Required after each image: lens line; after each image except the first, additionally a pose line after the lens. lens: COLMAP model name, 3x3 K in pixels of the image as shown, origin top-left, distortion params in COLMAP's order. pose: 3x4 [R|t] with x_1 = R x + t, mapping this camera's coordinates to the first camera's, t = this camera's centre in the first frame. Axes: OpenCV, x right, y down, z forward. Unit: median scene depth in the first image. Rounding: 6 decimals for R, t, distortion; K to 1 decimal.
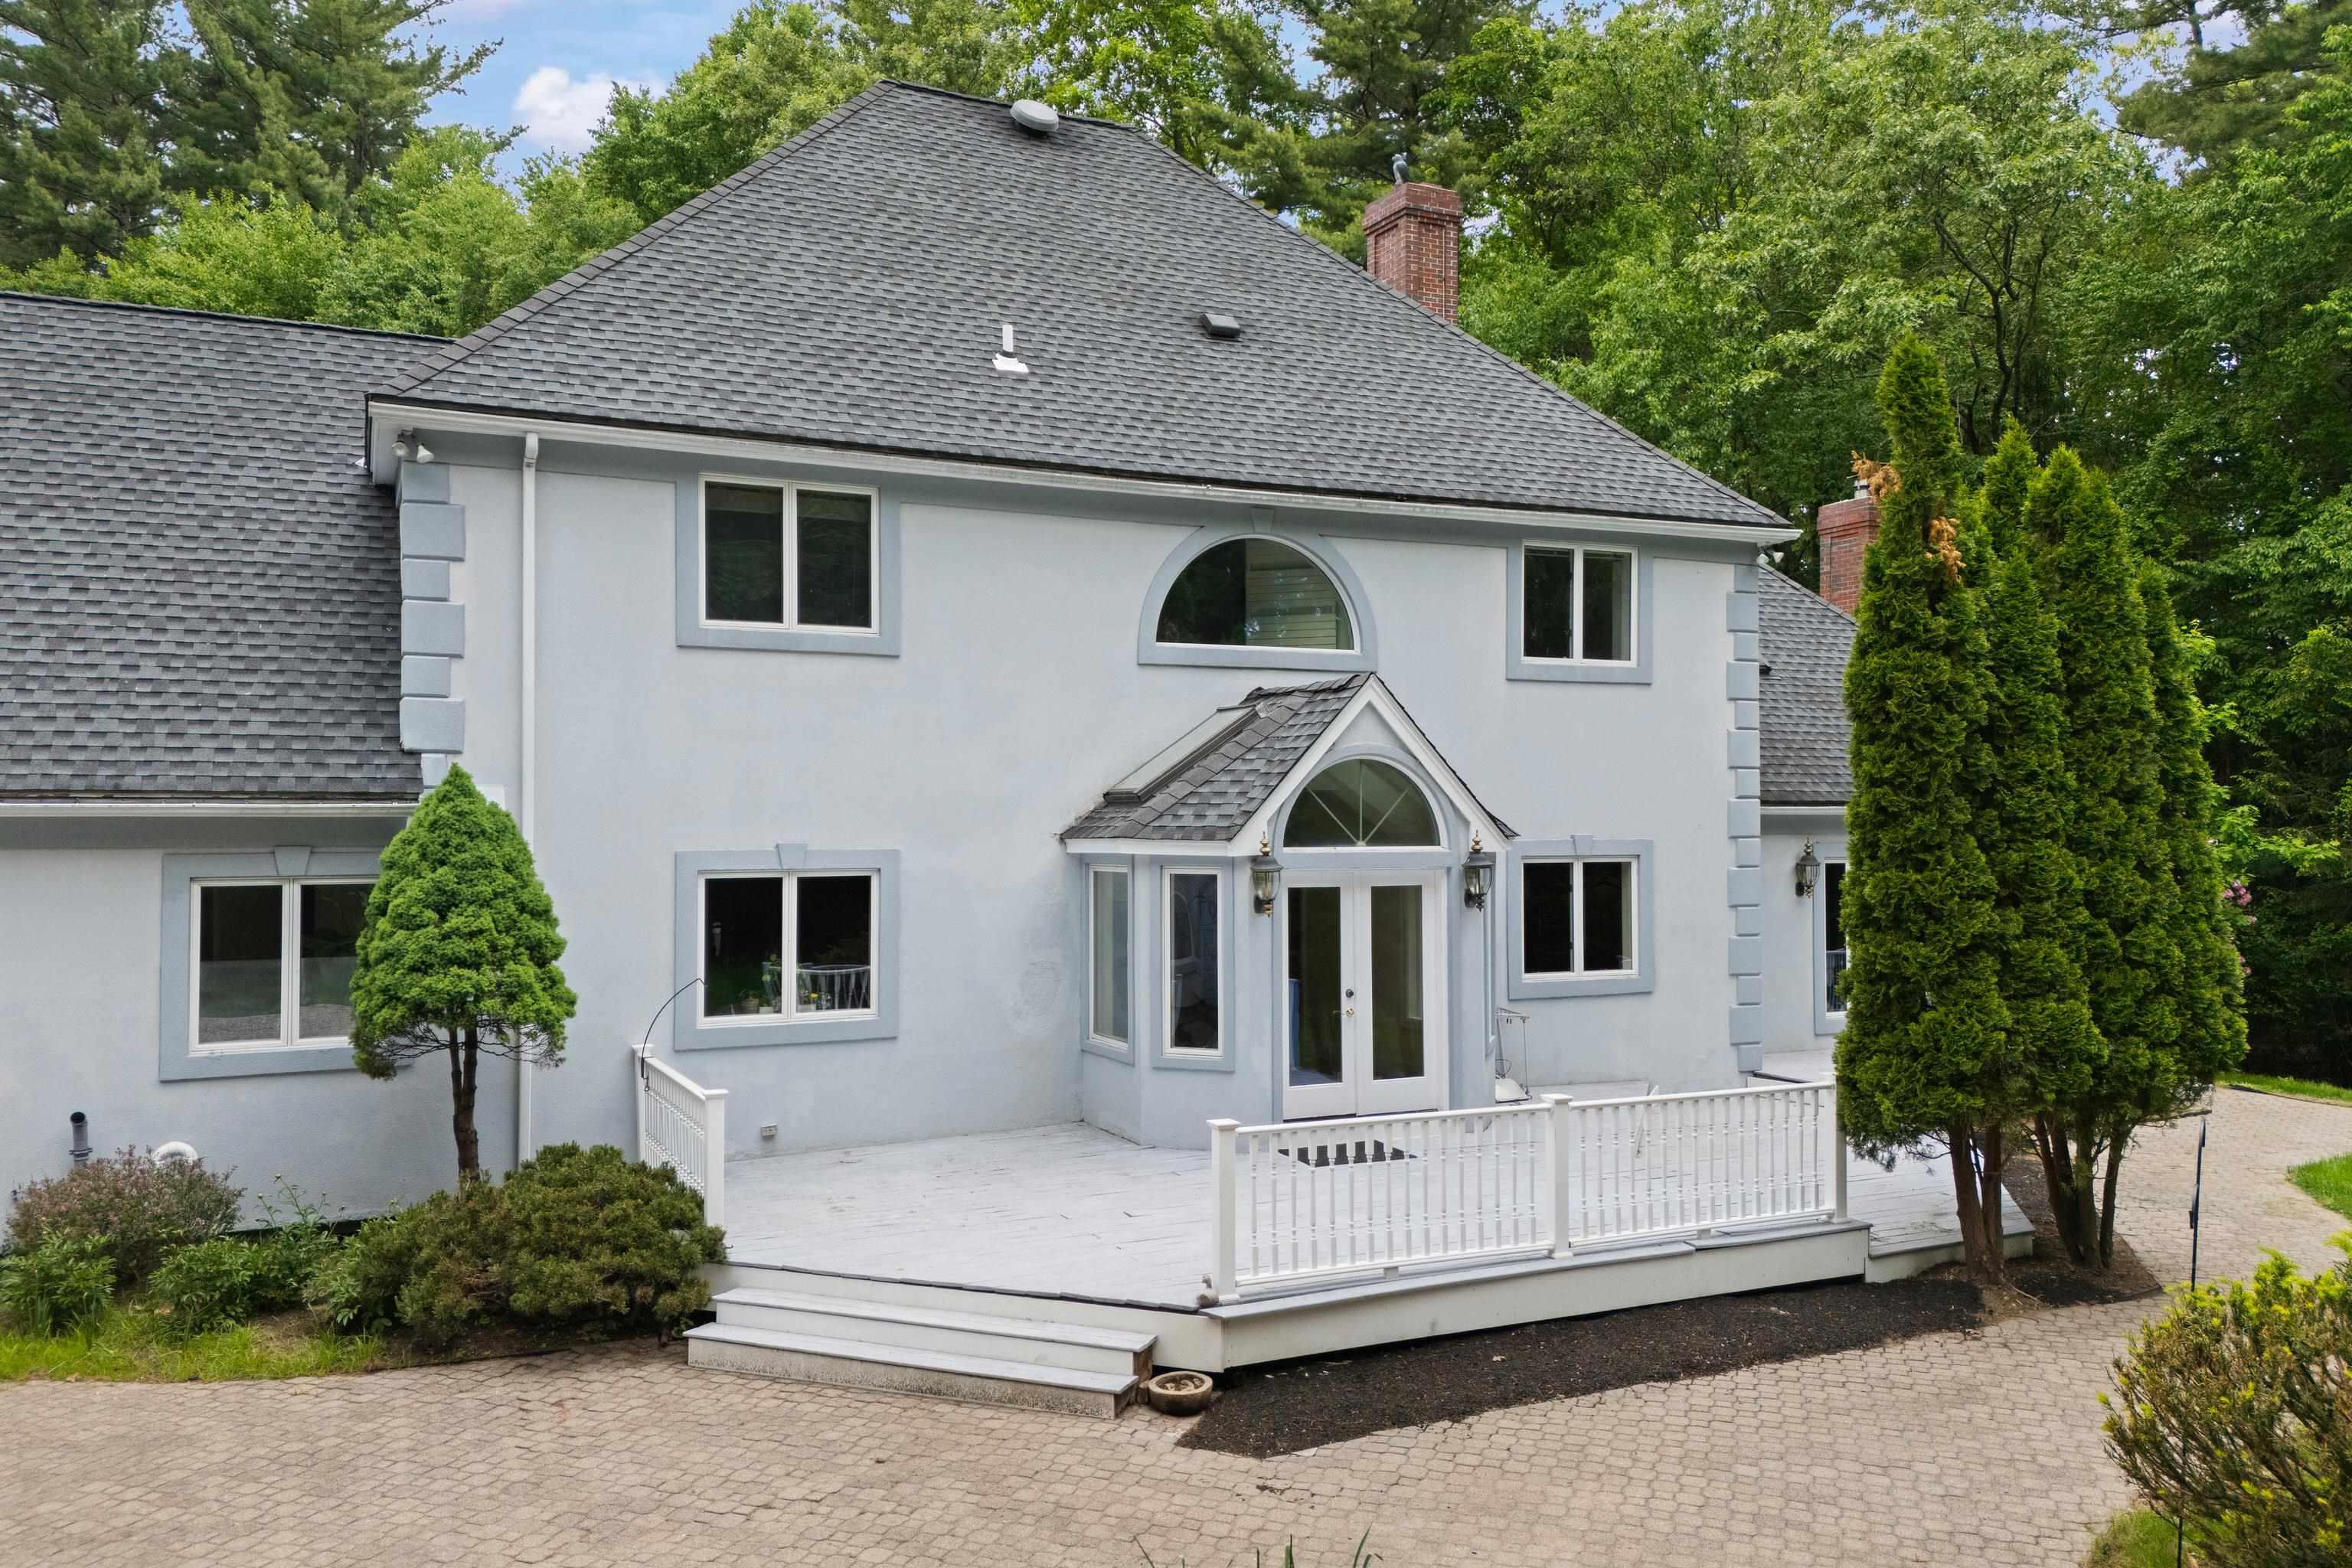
lens RADIAL K [[1752.6, 0, 1170.6], [0, 1752.6, 774.7], [0, 0, 1]] dist [0.067129, -0.053277]
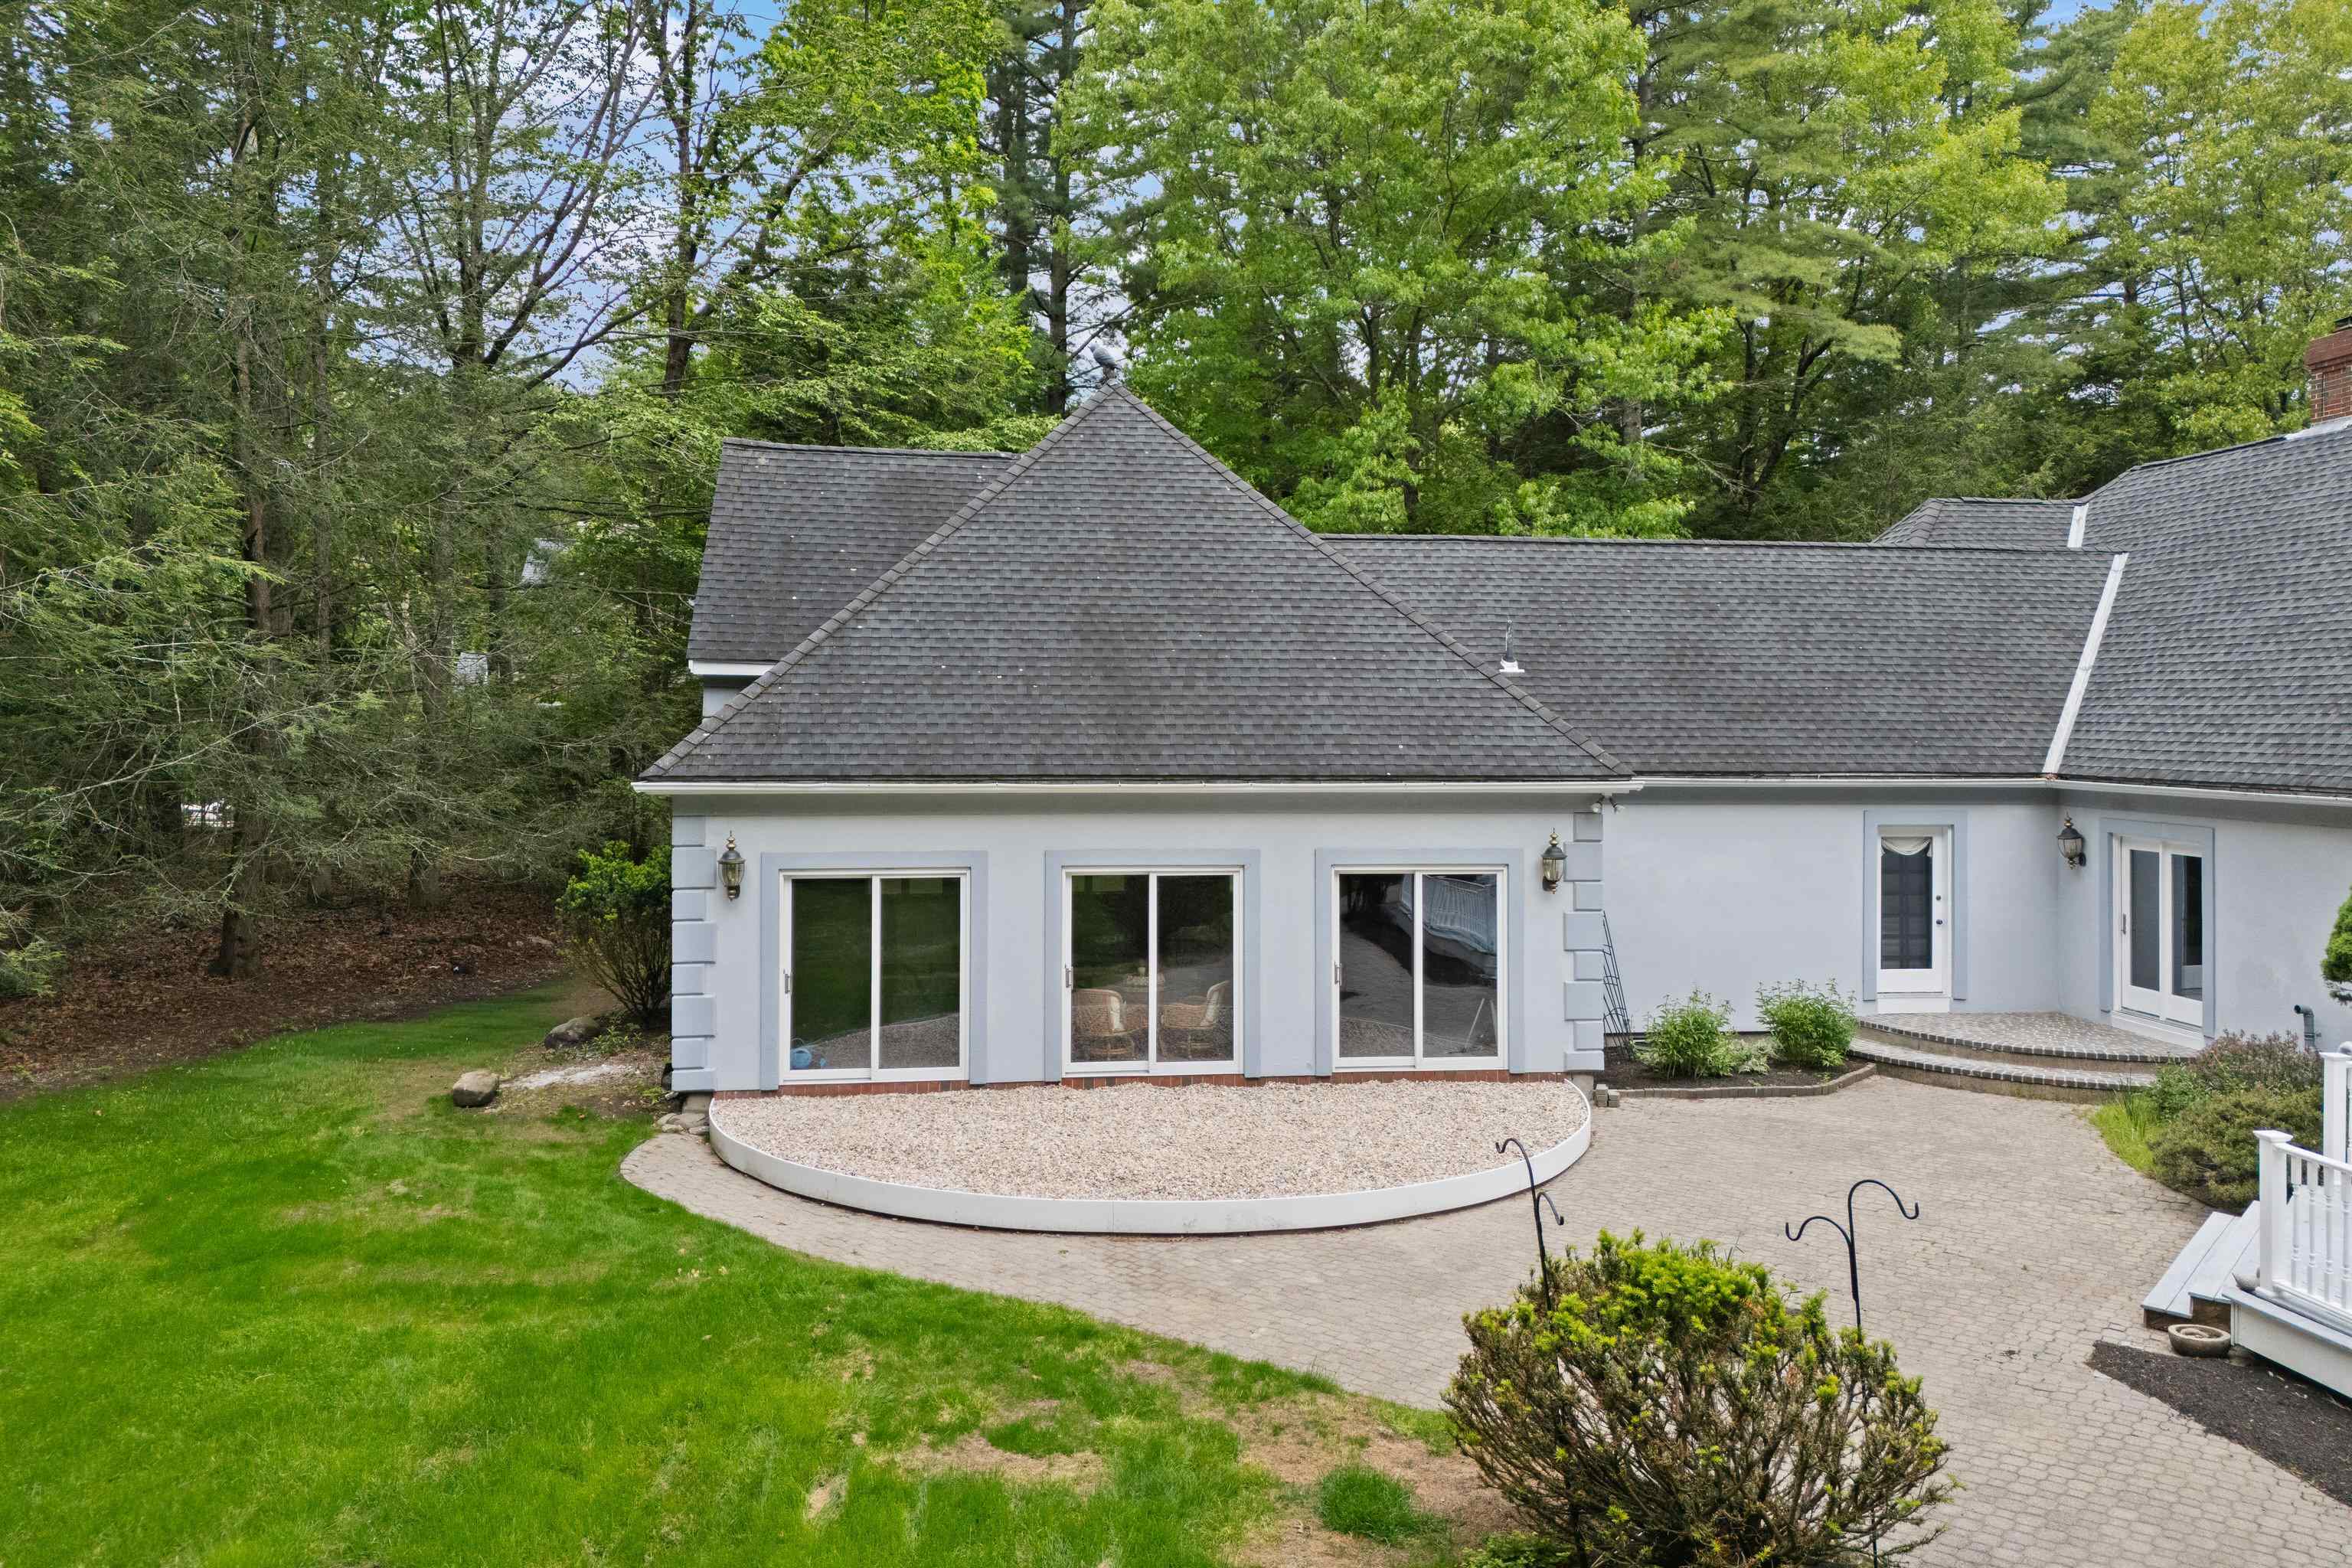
lens RADIAL K [[1752.6, 0, 1170.4], [0, 1752.6, 730.0], [0, 0, 1]] dist [0.067129, -0.053277]
pose [[-0.313263, 0.002310, -0.949664, 0.987220], [0.012996, 0.999914, -0.001855, -0.042573], [0.949578, -0.012923, -0.313266, 0.543419]]
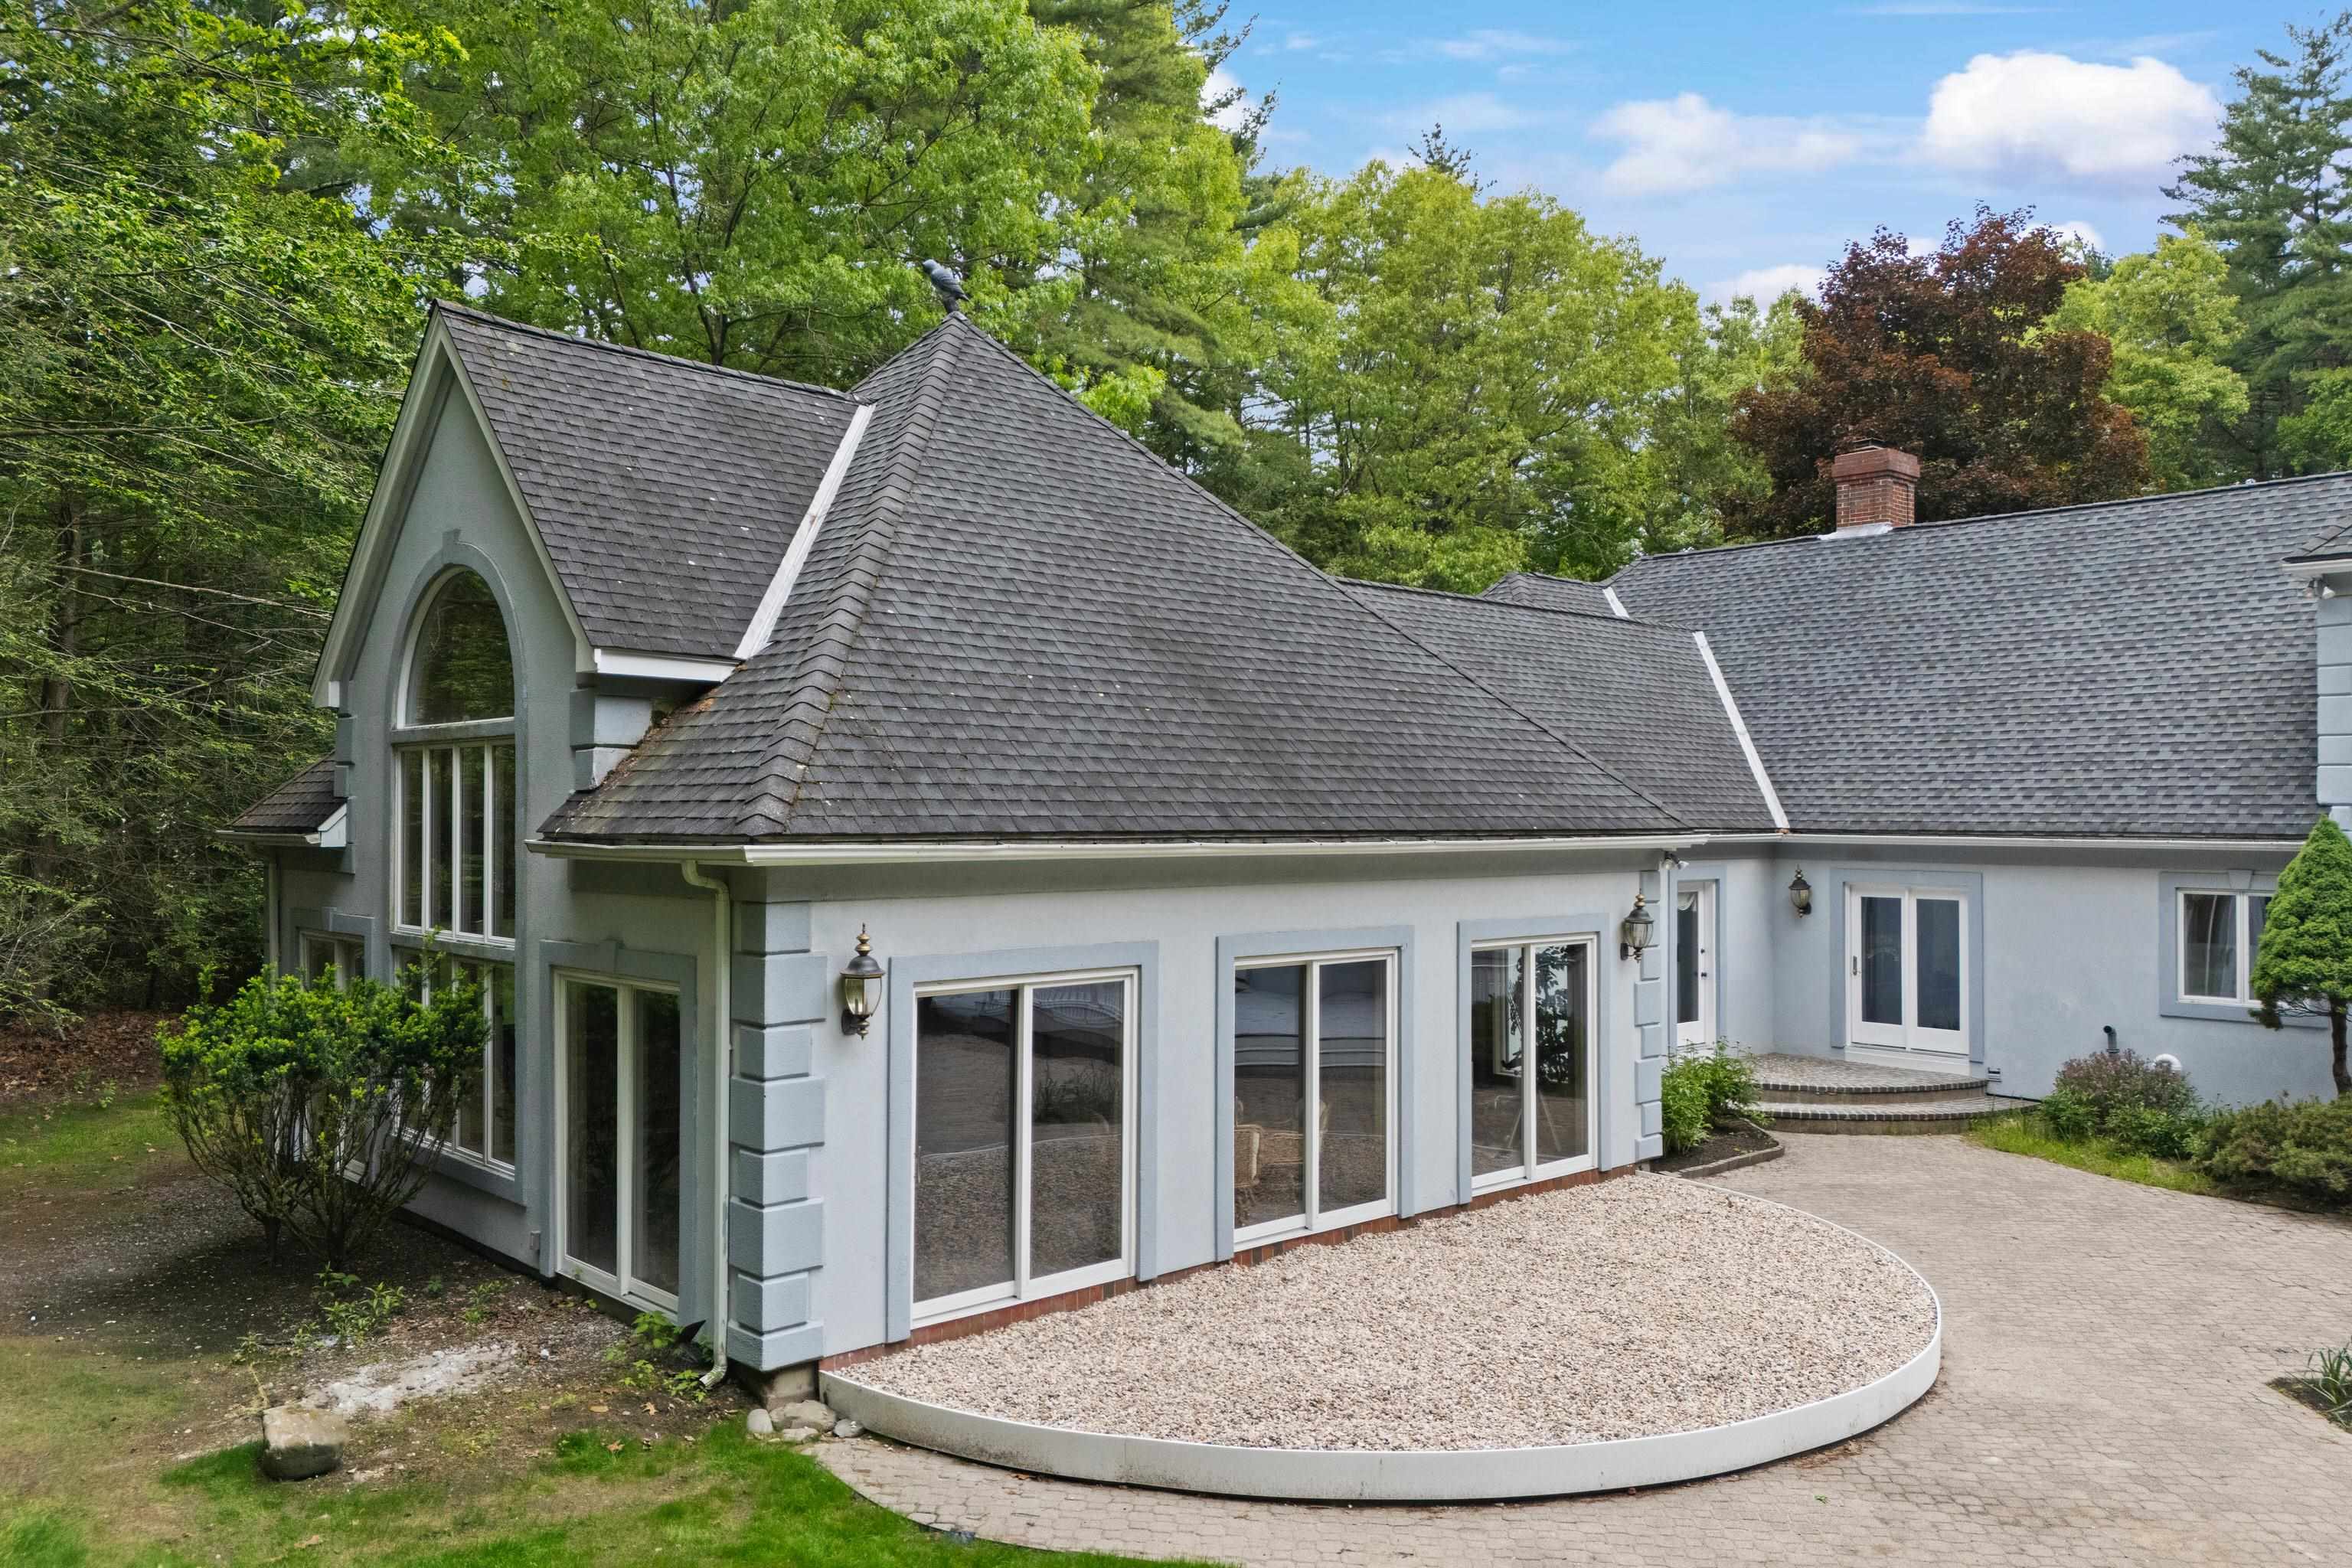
lens RADIAL K [[1752.6, 0, 1174.3], [0, 1752.6, 786.4], [0, 0, 1]] dist [0.067129, -0.053277]
pose [[0.305942, -0.015049, -0.951931, 0.644999], [0.014841, 0.999829, -0.011036, -0.025968], [0.951934, -0.010752, 0.306113, -0.301242]]
